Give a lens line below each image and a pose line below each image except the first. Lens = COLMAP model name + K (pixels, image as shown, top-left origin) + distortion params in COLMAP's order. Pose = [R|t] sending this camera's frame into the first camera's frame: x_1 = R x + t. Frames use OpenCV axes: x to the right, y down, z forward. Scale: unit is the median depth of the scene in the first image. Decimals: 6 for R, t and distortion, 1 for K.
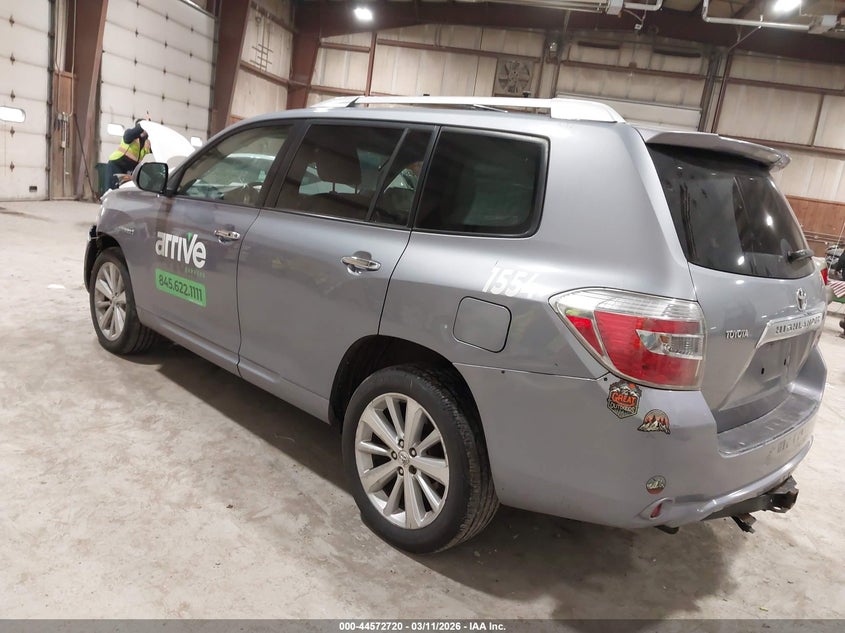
lens RADIAL K [[662.7, 0, 422.5], [0, 662.7, 316.5], [0, 0, 1]] dist [0.000417, 0.009574]
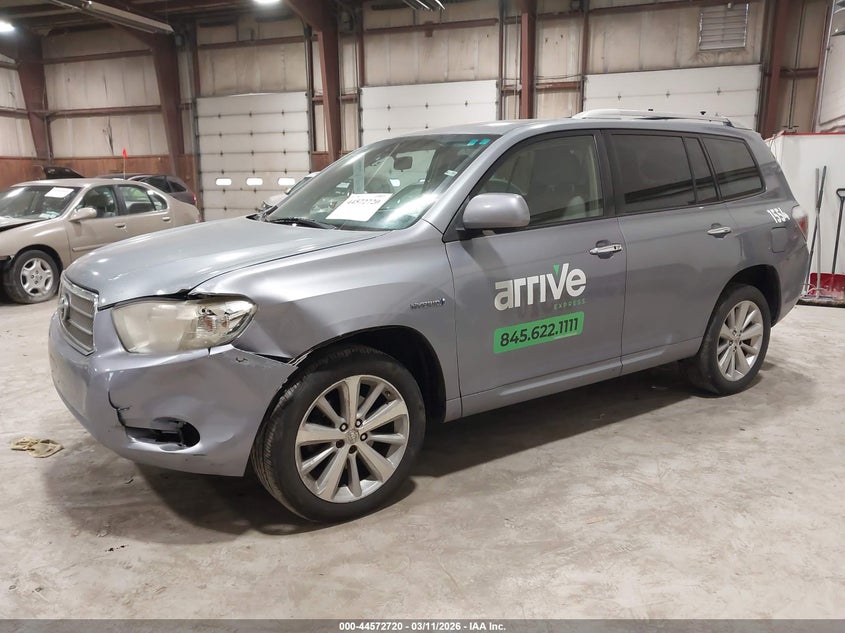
lens RADIAL K [[662.7, 0, 422.5], [0, 662.7, 316.5], [0, 0, 1]] dist [0.000417, 0.009574]
pose [[0.191061, -0.333337, 0.923245, -1.262658], [0.232620, 0.929155, 0.287331, -0.368979], [-0.953616, 0.159868, 0.255066, 0.995181]]
